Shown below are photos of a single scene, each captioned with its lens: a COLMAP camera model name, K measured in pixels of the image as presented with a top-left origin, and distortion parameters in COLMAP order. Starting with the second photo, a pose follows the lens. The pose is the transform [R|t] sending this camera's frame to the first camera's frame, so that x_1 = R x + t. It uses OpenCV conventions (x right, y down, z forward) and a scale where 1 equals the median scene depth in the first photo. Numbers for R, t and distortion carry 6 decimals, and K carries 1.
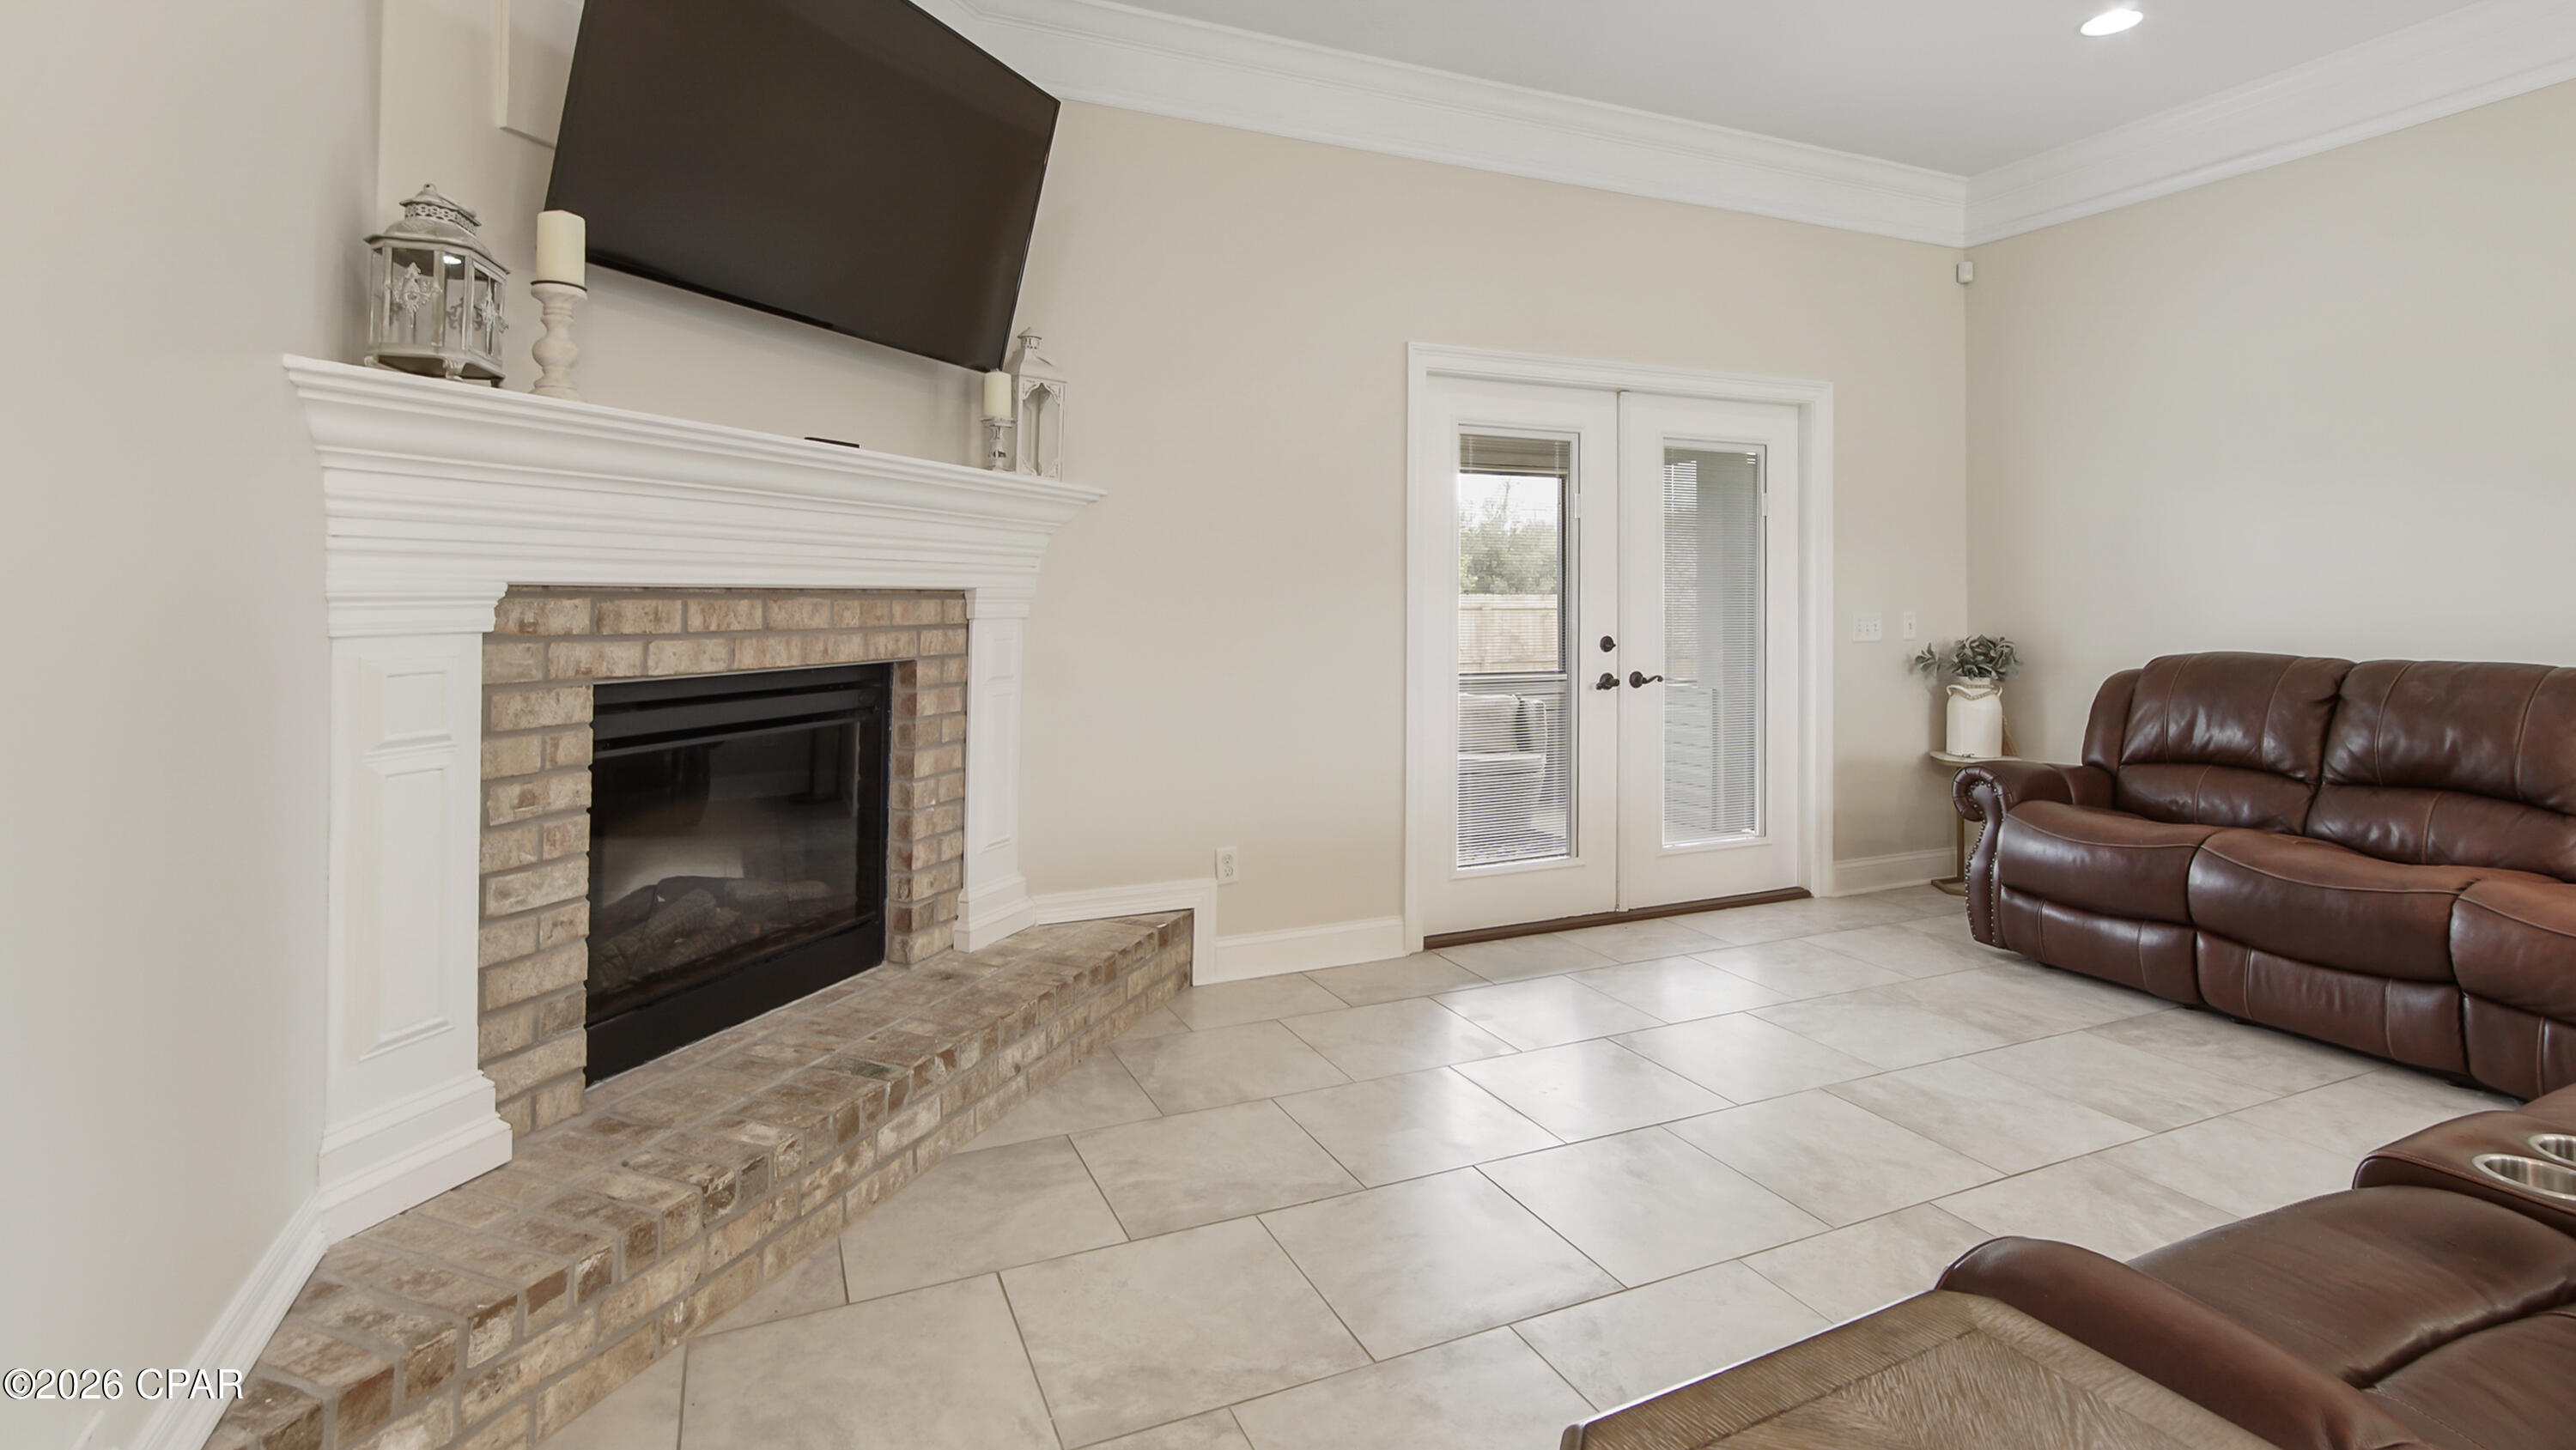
lens RADIAL K [[1191.7, 0, 1265.4], [0, 1191.7, 550.0], [0, 0, 1]] dist [-0.011039, 0.009478]
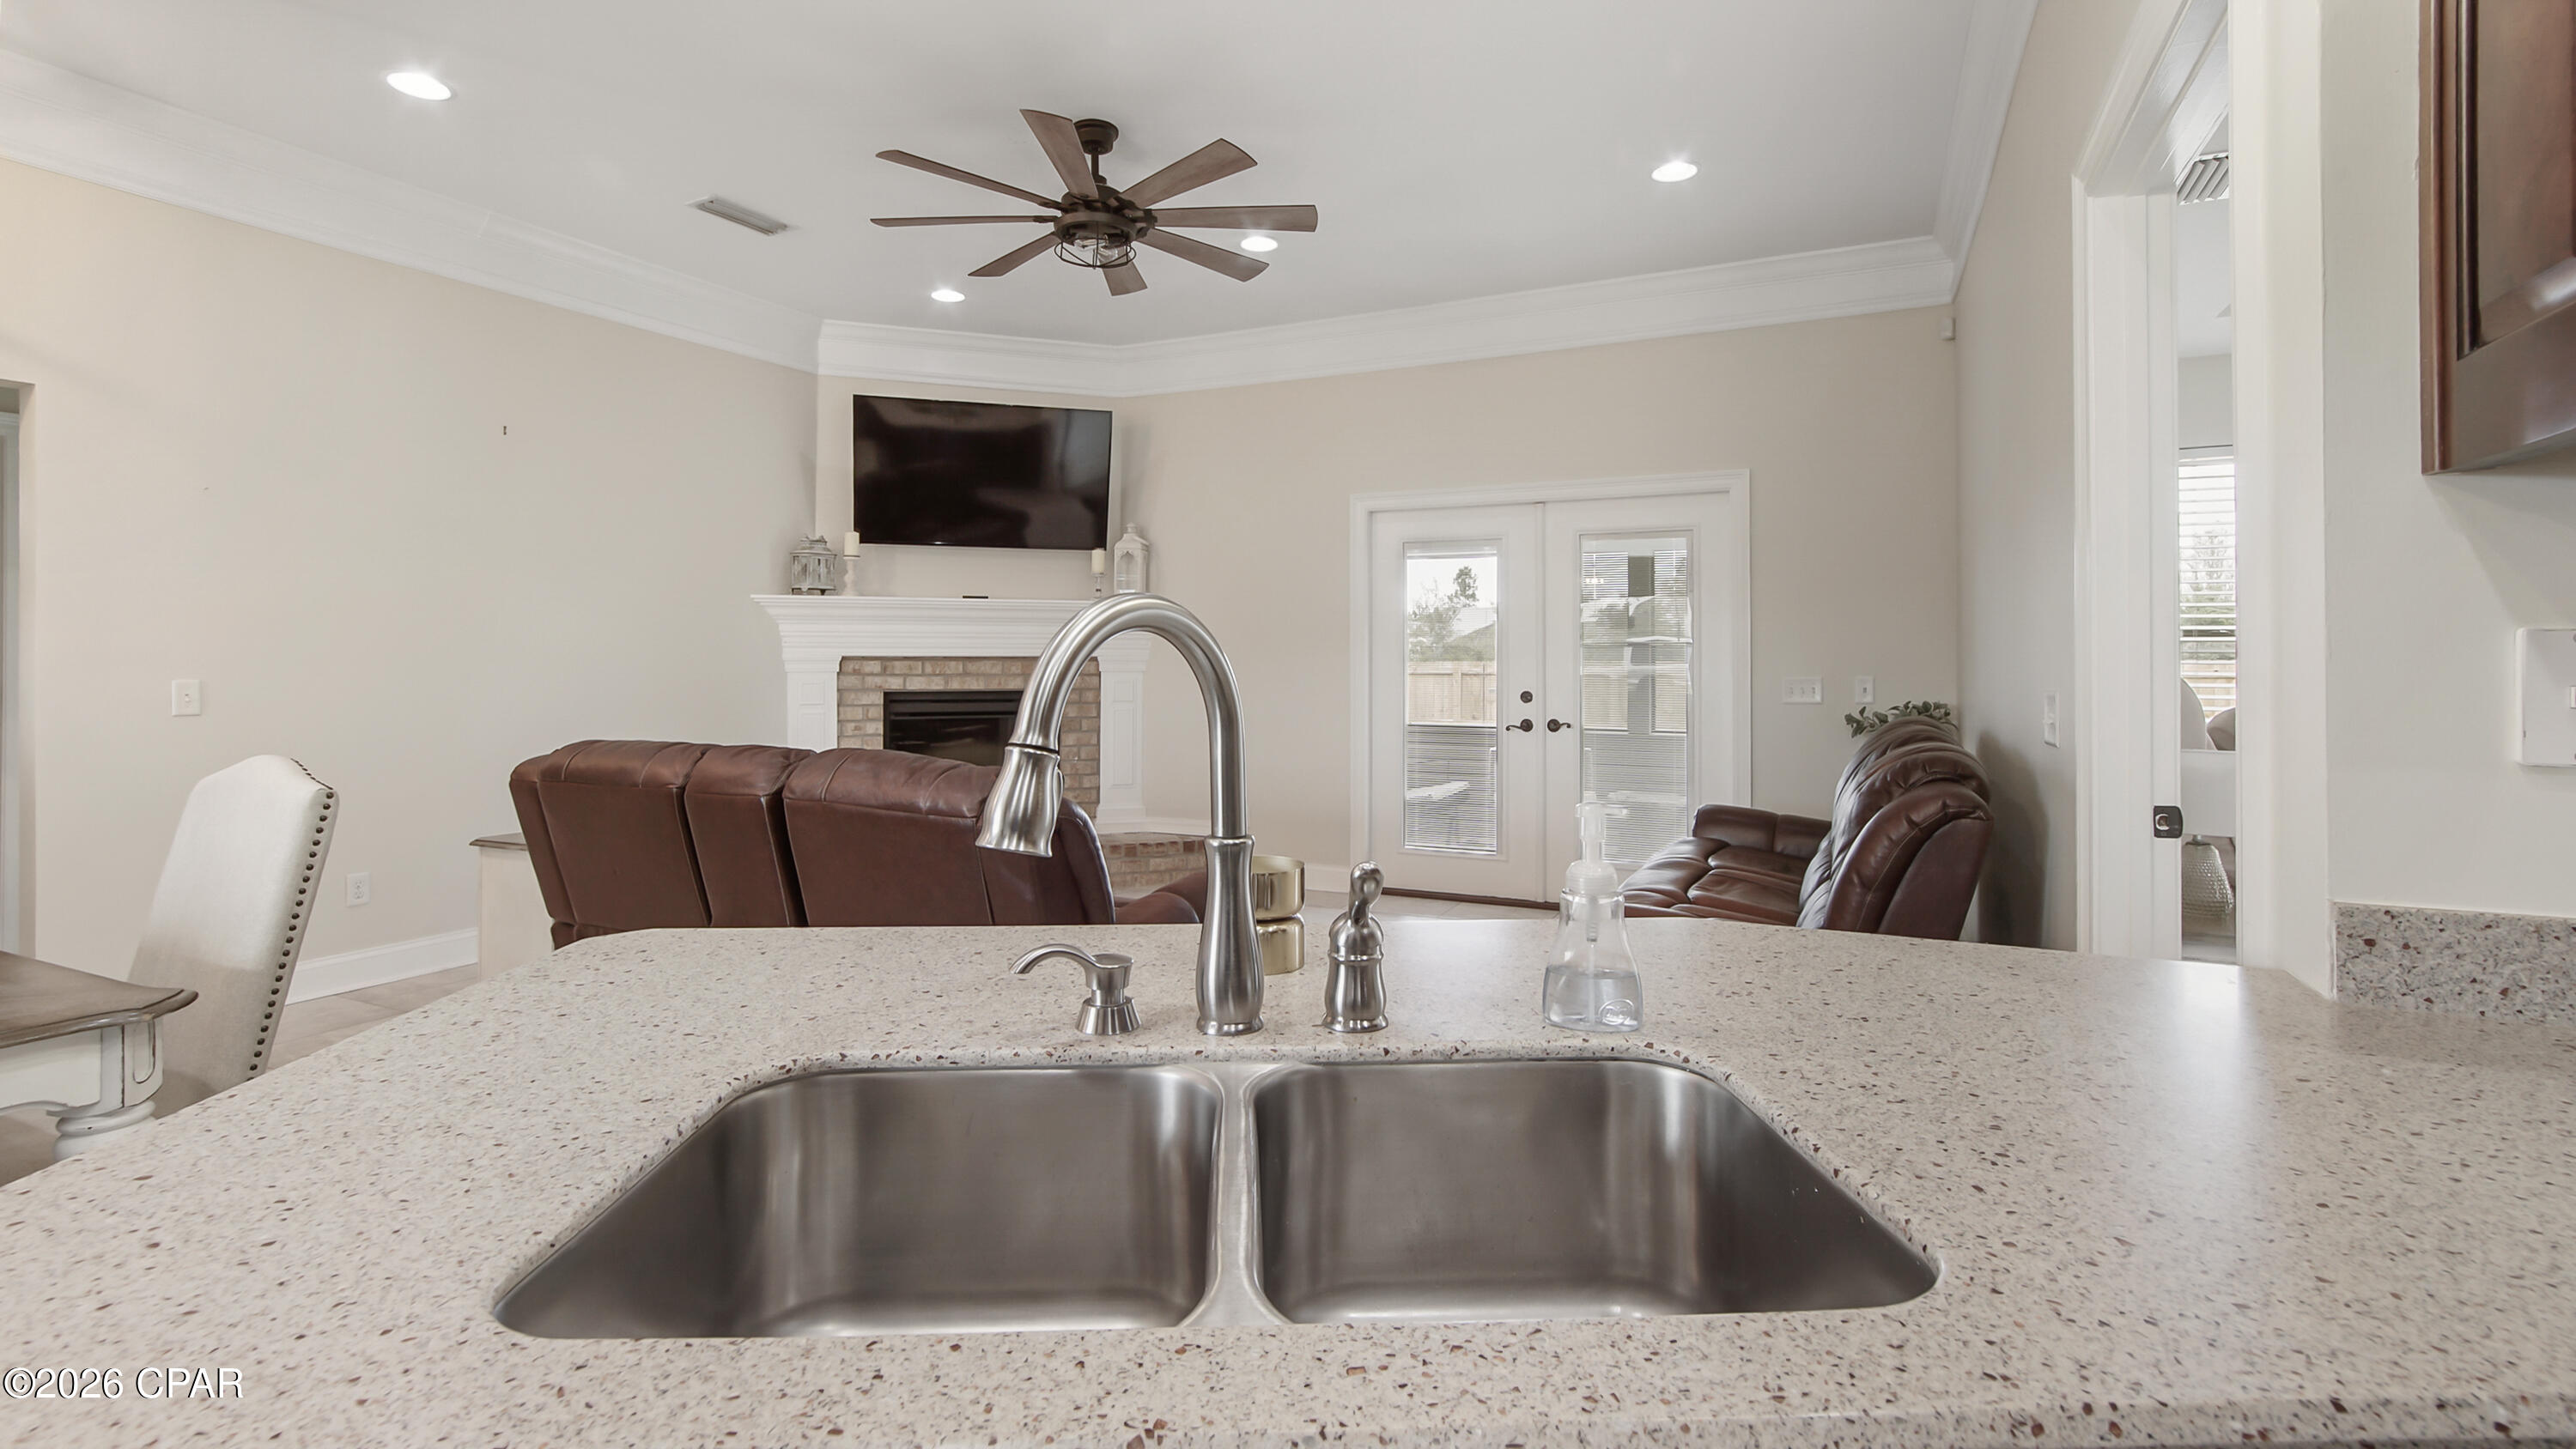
lens RADIAL K [[1191.6, 0, 1297.6], [0, 1191.6, 671.7], [0, 0, 1]] dist [-0.011039, 0.009478]
pose [[0.646997, 0.008168, -0.762449, 1.529943], [0.029185, 0.998945, 0.035467, -0.003697], [0.761934, -0.045200, 0.646076, -0.053338]]
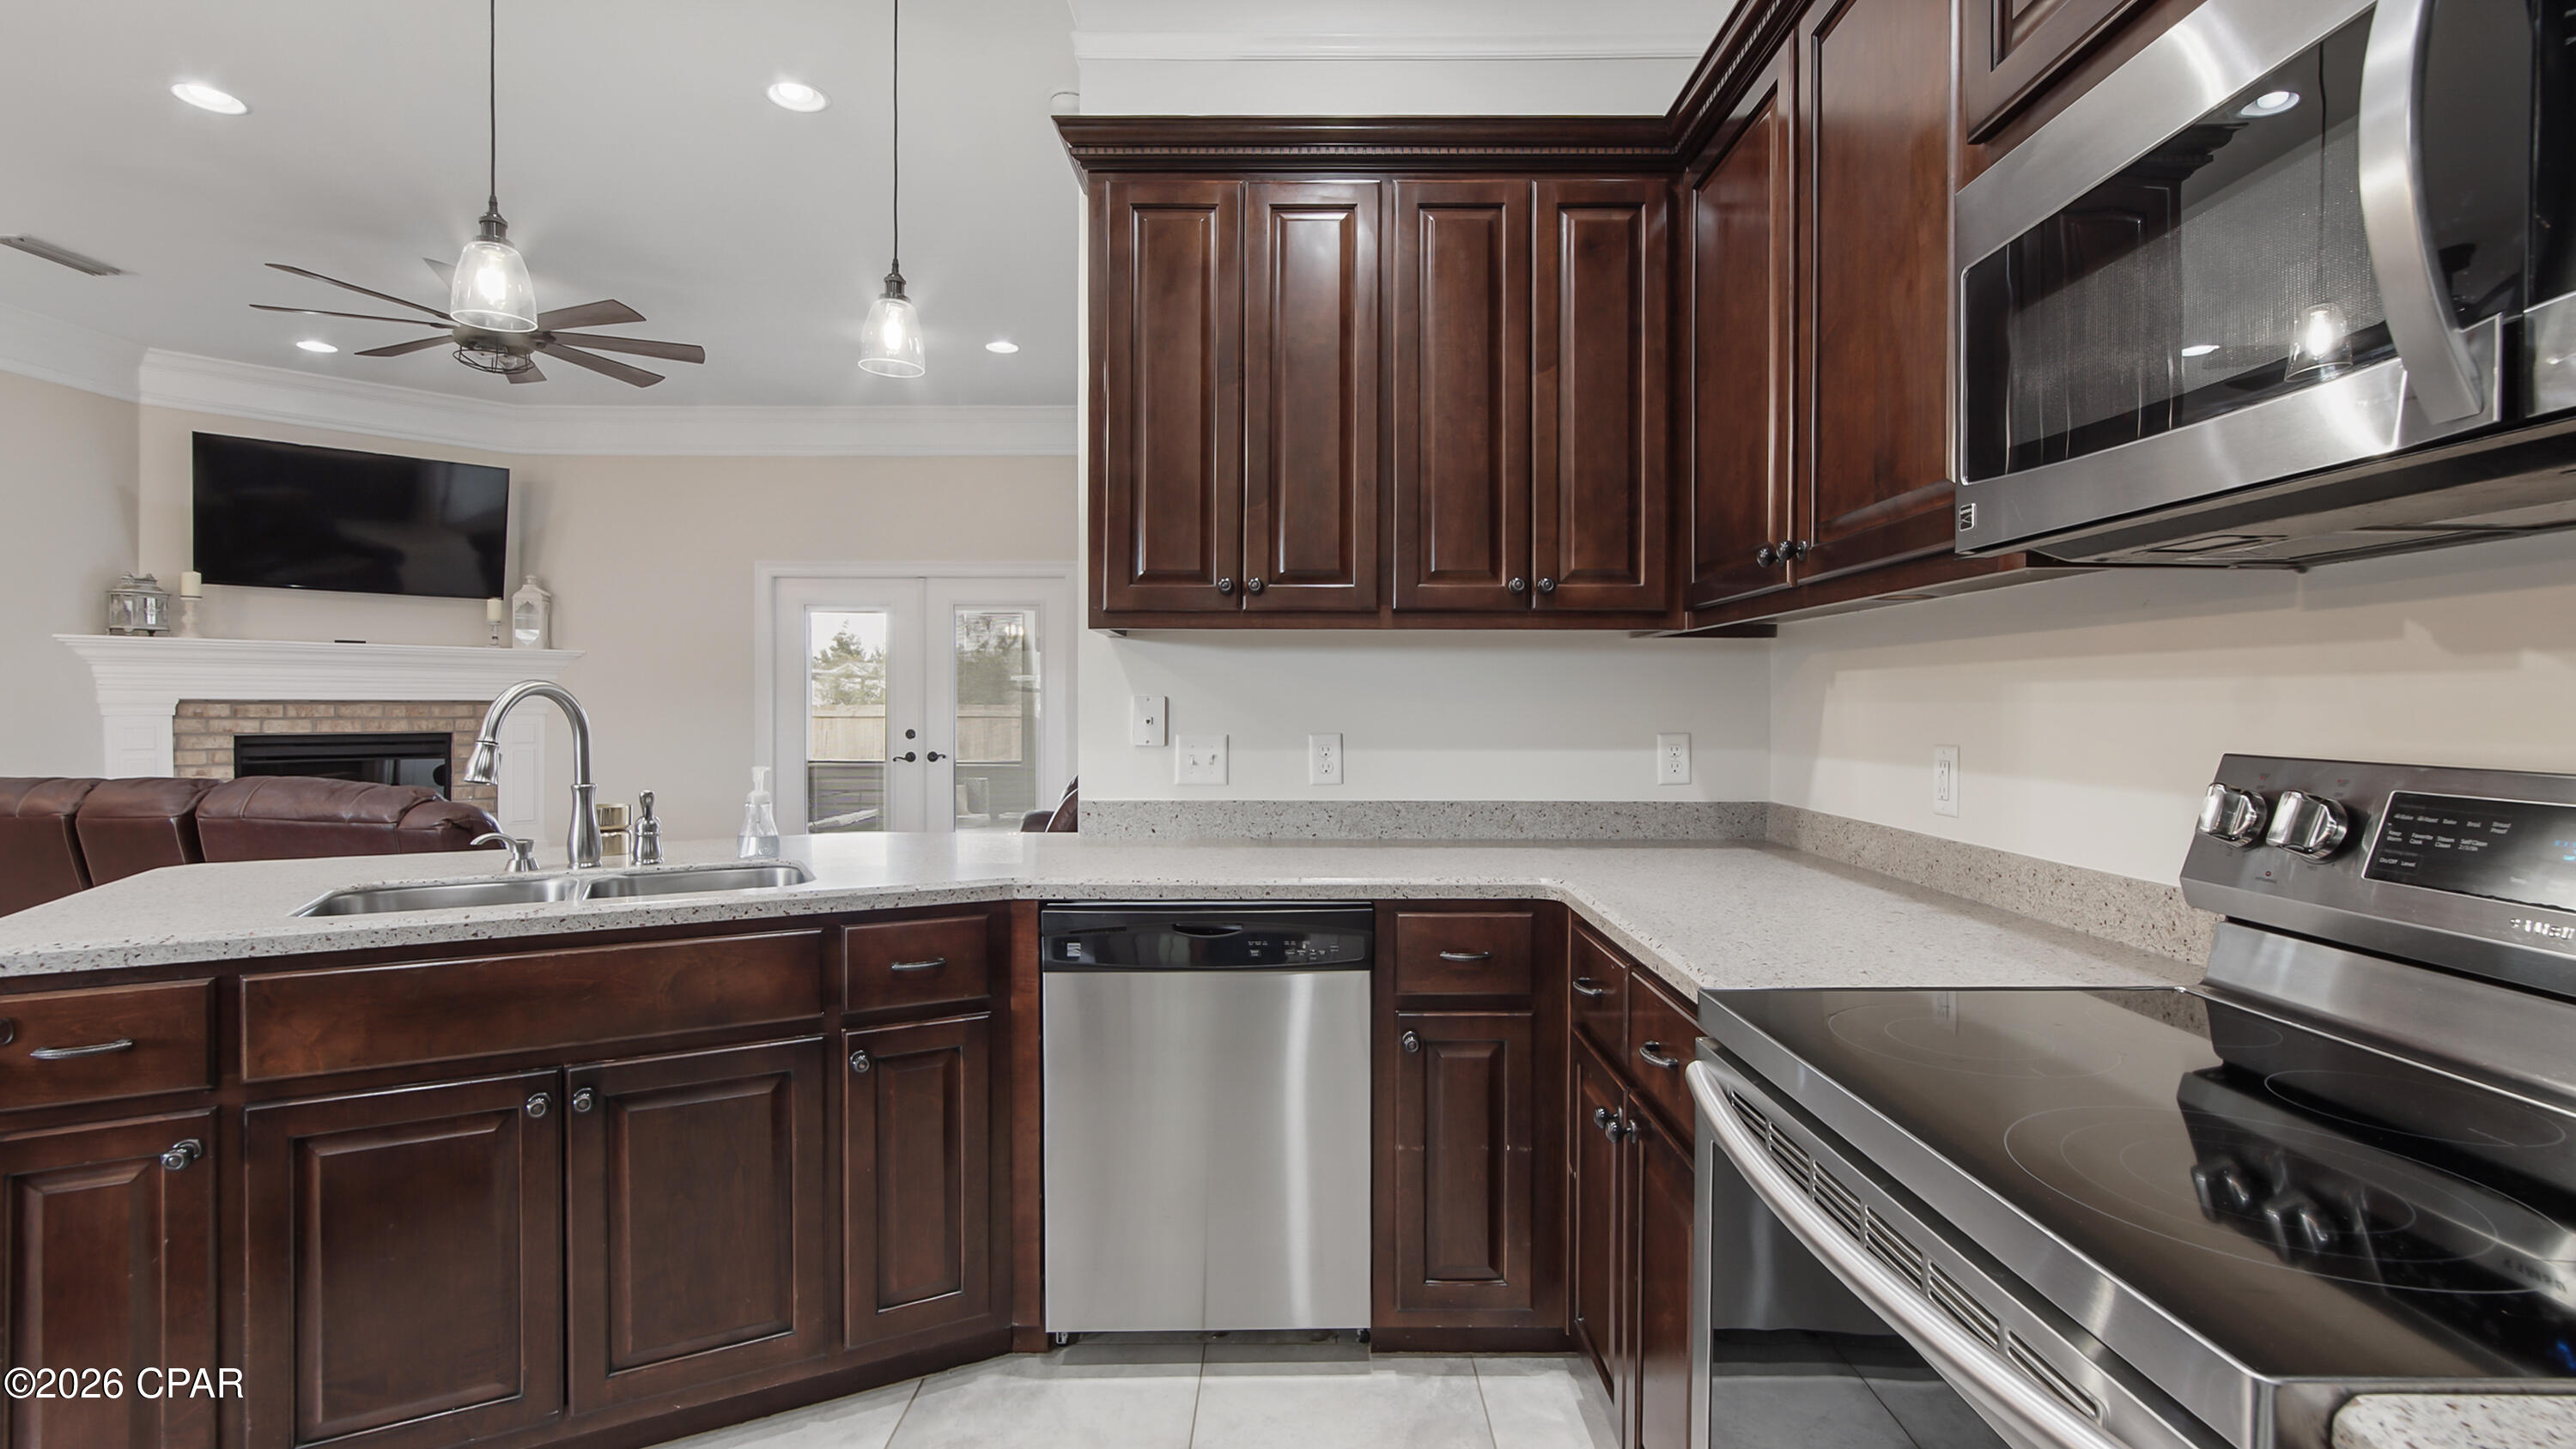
lens RADIAL K [[1191.6, 0, 1307.6], [0, 1191.6, 719.6], [0, 0, 1]] dist [-0.011039, 0.009478]
pose [[0.910130, 0.007638, -0.414252, 1.968871], [0.014183, 0.998670, 0.049576, -0.017910], [0.414080, -0.050996, 0.908811, -0.332494]]
